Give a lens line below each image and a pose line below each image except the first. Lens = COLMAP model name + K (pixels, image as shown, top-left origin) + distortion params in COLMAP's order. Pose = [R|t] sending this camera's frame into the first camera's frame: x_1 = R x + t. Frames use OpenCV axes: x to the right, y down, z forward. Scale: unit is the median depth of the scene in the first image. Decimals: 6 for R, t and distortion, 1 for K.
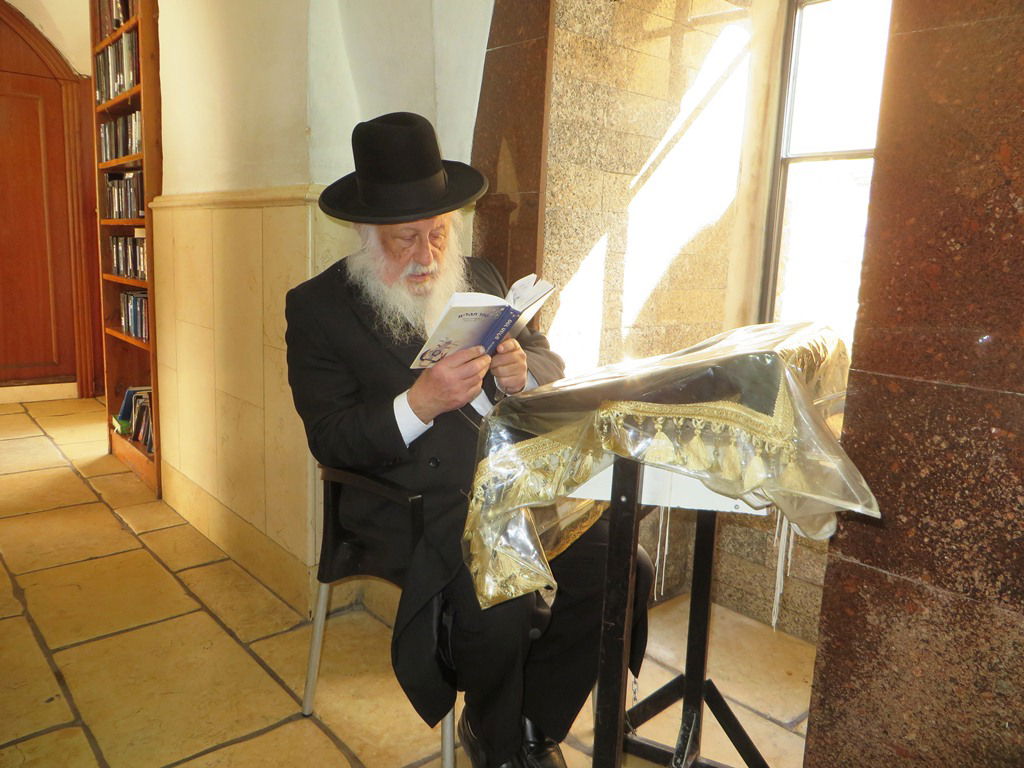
lens RADIAL K [[773.6, 0, 517.2], [0, 773.6, 382.6], [0, 0, 1]] dist [-0.021804, 0.015488]
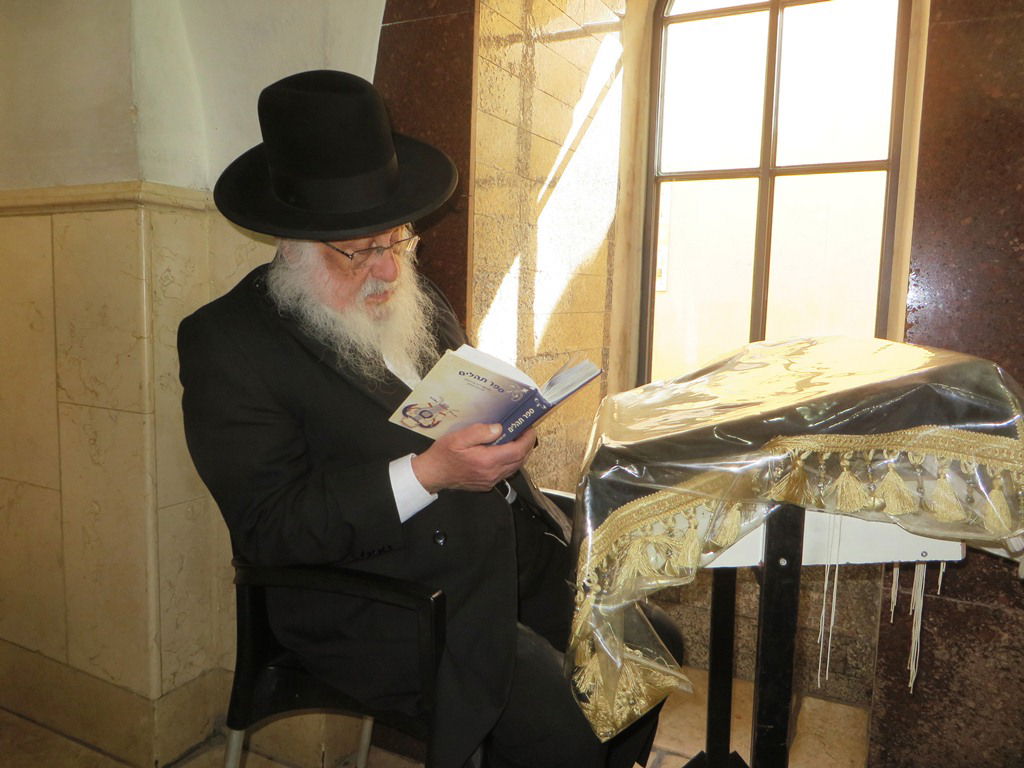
lens RADIAL K [[773.6, 0, 507.6], [0, 773.6, 382.3], [0, 0, 1]] dist [-0.021804, 0.015488]
pose [[0.935176, -0.054241, 0.350005, -0.327858], [0.071909, 0.996700, -0.037672, -0.017540], [-0.346806, 0.060398, 0.935990, 0.308054]]
